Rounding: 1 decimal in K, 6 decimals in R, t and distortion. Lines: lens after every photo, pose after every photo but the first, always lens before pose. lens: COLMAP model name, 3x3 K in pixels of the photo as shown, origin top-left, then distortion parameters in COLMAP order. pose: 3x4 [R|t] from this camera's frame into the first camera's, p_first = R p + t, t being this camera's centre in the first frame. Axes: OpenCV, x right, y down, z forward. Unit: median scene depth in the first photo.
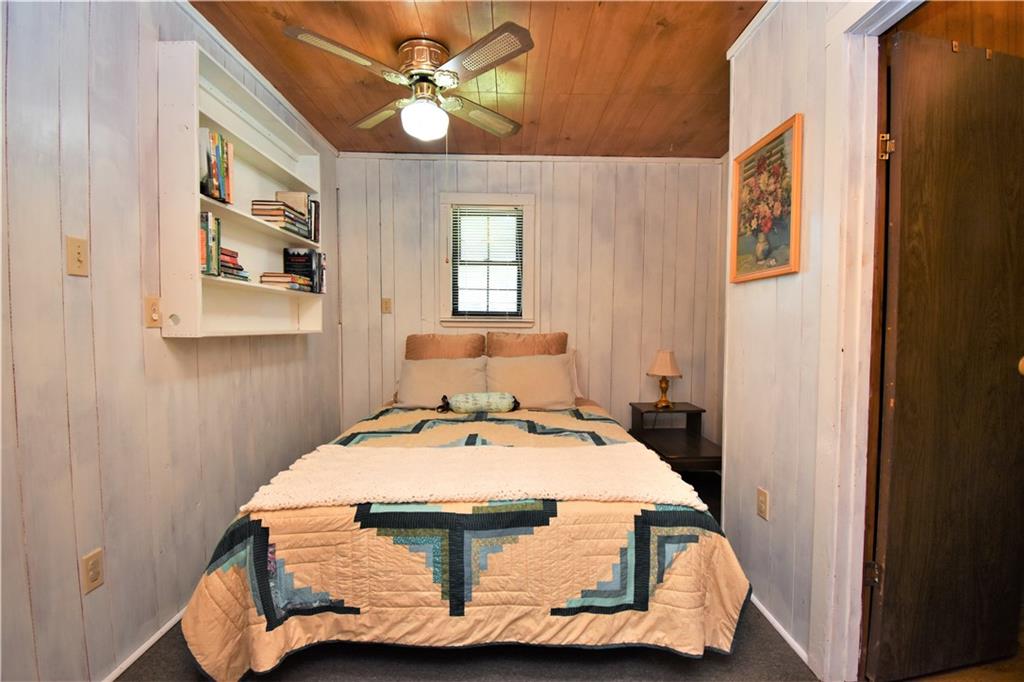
lens RADIAL K [[466.2, 0, 513.8], [0, 466.2, 340.7], [0, 0, 1]] dist [0.005927, -0.015564]
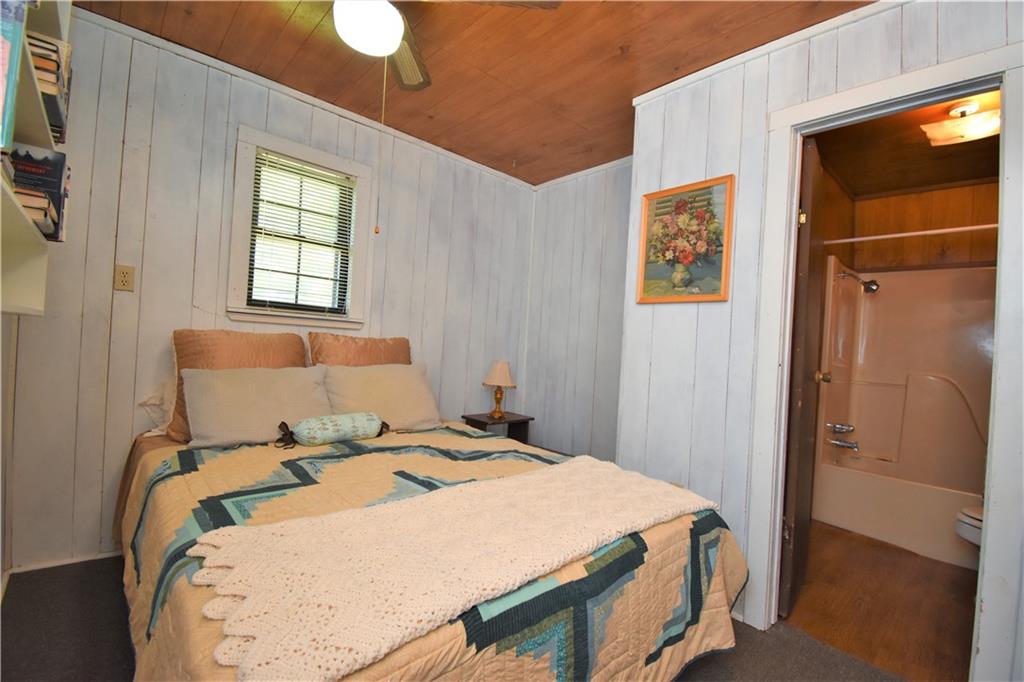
lens RADIAL K [[466.2, 0, 517.4], [0, 466.2, 339.6], [0, 0, 1]] dist [0.005927, -0.015564]
pose [[0.738760, 0.047378, 0.672301, -0.542505], [-0.033380, 0.998874, -0.033713, 0.012794], [-0.673141, 0.002465, 0.739510, 0.396045]]
